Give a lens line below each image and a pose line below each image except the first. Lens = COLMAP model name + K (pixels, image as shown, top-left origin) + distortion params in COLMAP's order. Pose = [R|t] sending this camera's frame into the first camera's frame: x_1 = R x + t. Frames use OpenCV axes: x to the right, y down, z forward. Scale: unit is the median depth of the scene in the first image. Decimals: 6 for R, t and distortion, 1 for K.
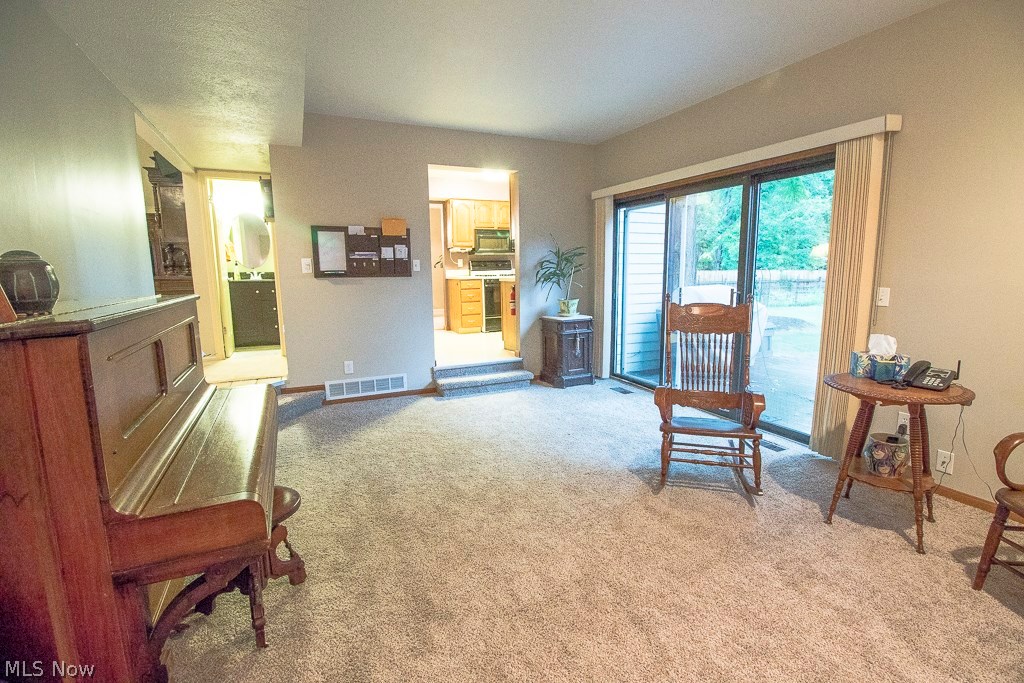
lens RADIAL K [[479.7, 0, 515.6], [0, 479.7, 340.5], [0, 0, 1]] dist [-0.002619, -0.000680]
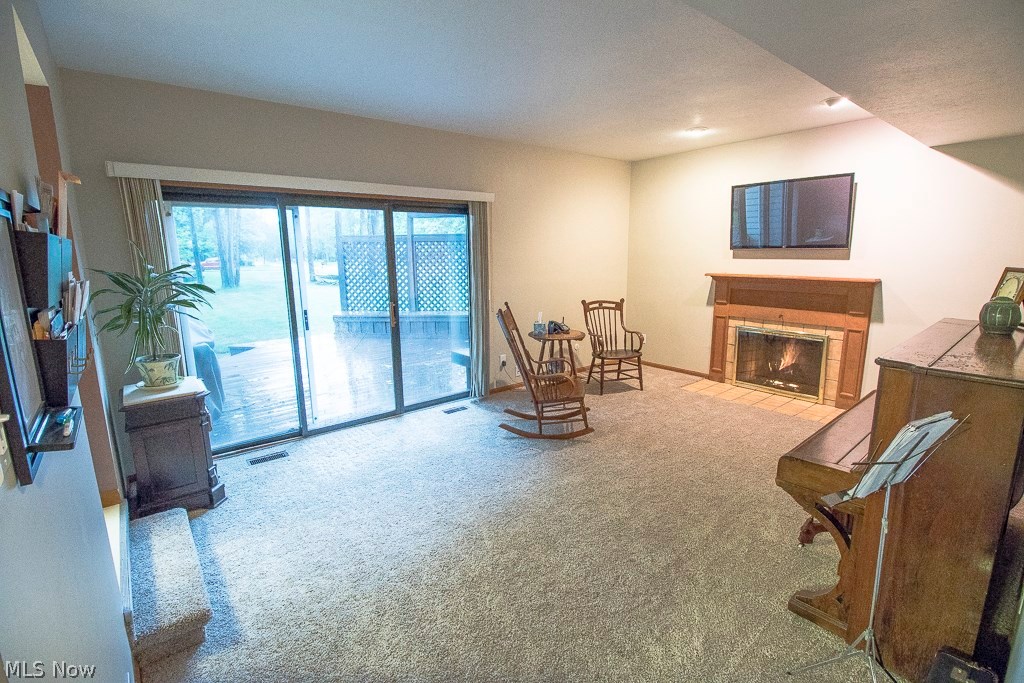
lens RADIAL K [[461.0, 0, 512.0], [0, 461.0, 341.5], [0, 0, 1]] dist [-0.001851, -0.000472]
pose [[-0.254306, -0.180836, 0.950067, -0.697088], [0.155055, 0.962032, 0.224618, -0.221016], [-0.954613, 0.204434, -0.216611, 1.002172]]
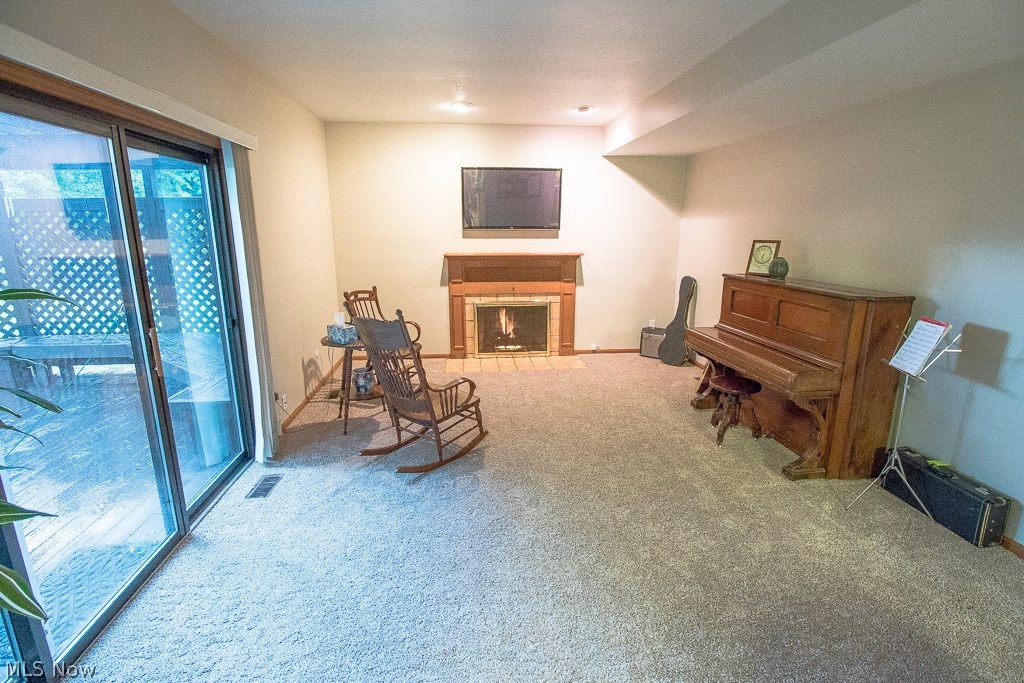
lens RADIAL K [[479.7, 0, 515.6], [0, 479.7, 340.5], [0, 0, 1]] dist [-0.002619, -0.000680]
pose [[-0.947096, -0.067774, 0.313713, -0.143160], [0.052231, 0.931873, 0.359005, -0.278658], [-0.316672, 0.356398, -0.879033, 1.397032]]
